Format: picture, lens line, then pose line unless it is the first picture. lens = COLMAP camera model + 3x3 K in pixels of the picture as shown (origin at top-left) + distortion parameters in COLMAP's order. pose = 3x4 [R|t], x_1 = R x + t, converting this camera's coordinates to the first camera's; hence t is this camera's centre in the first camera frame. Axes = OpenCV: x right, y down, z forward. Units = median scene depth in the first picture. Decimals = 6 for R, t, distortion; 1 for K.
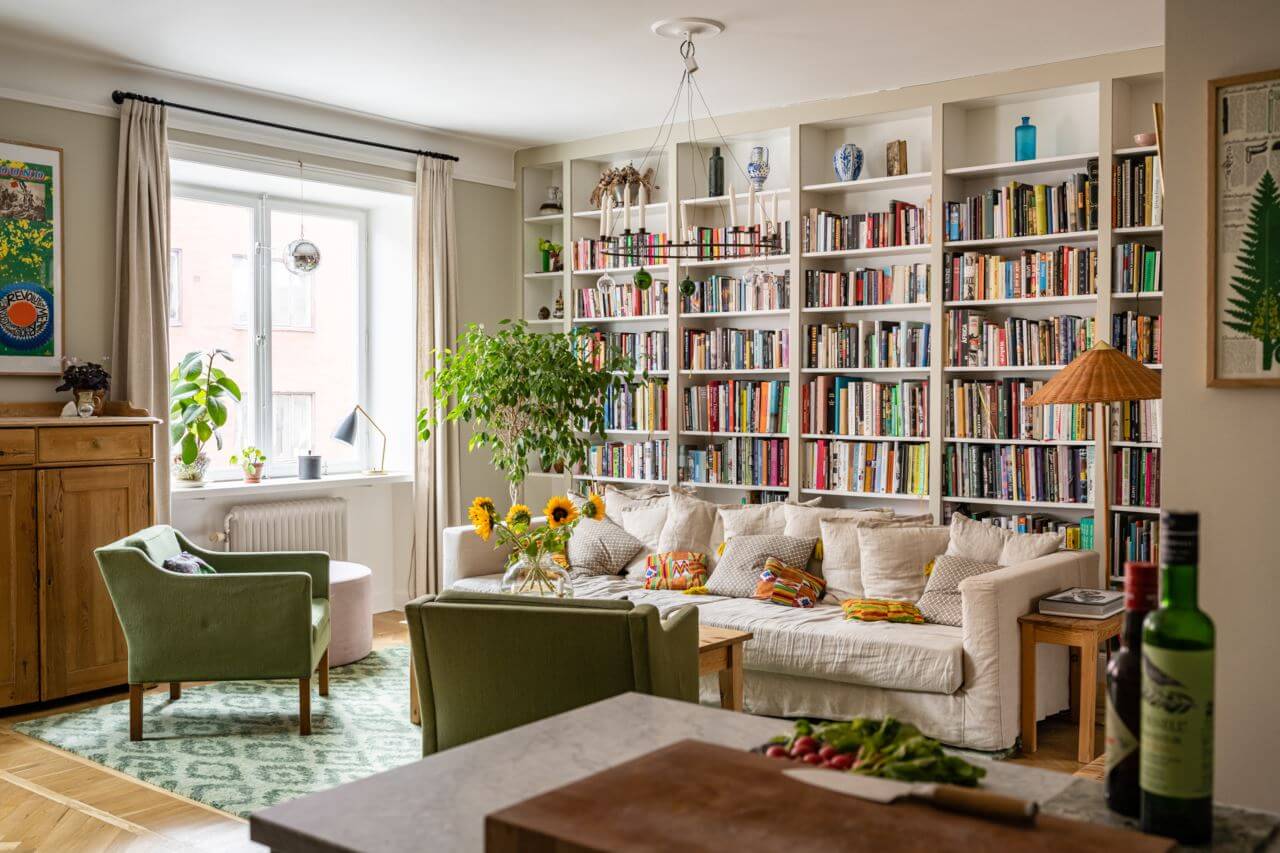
lens RADIAL K [[1297.6, 0, 648.5], [0, 1297.6, 423.0], [0, 0, 1]] dist [0.007474, 0.000000]
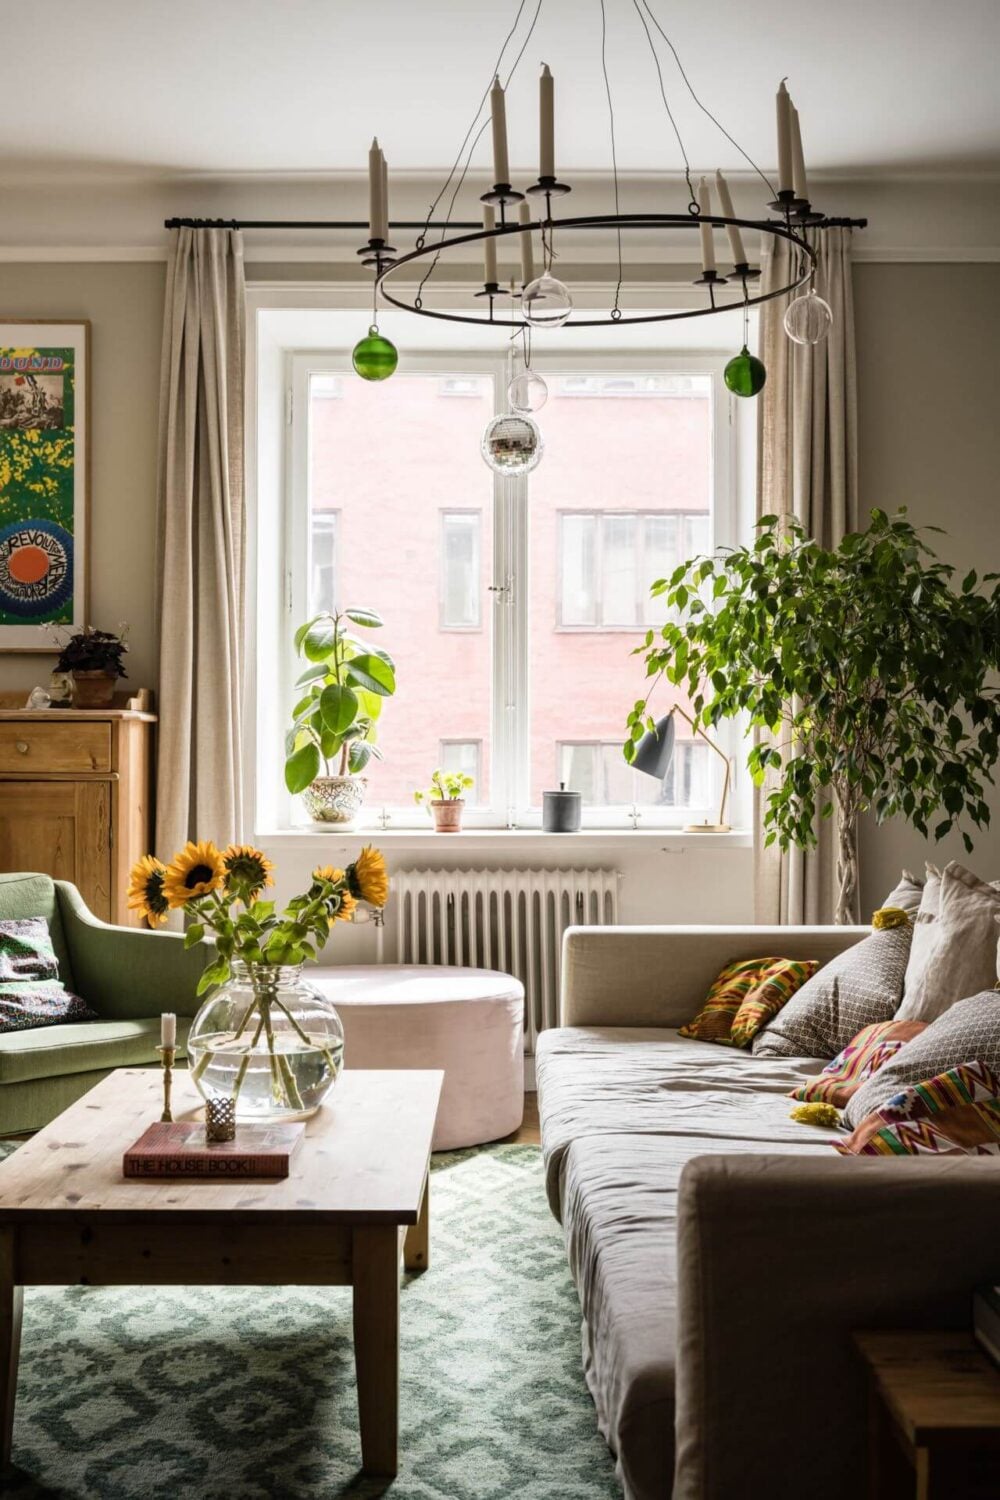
lens RADIAL K [[1764.2, 0, 494.5], [0, 1764.2, 748.5], [0, 0, 1]] dist [0.011716, 0.000000]
pose [[0.612608, -0.009552, -0.790329, 0.378631], [-0.020832, 0.999384, -0.028227, 0.032510], [0.790112, 0.033756, 0.612032, 0.563428]]
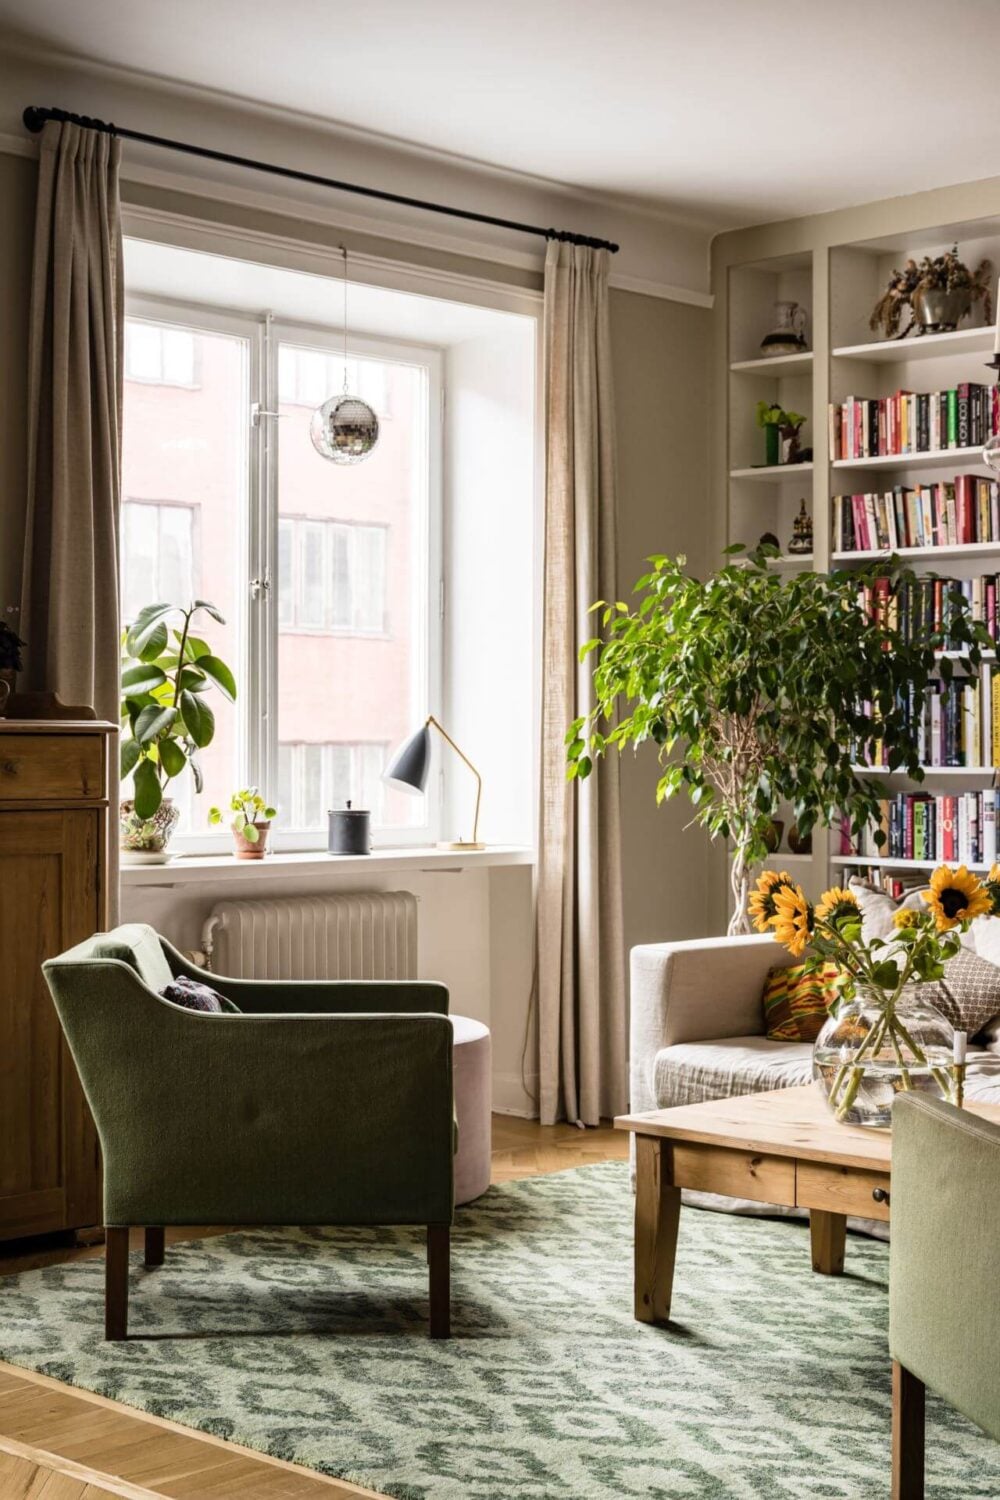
lens RADIAL K [[2351.2, 0, 498.6], [0, 2351.2, 748.7], [0, 0, 1]] dist [0.016137, 0.000000]
pose [[0.994712, 0.001192, -0.102695, -0.117069], [-0.004025, 0.999617, -0.027379, 0.029343], [0.102623, 0.027647, 0.994336, 0.071861]]
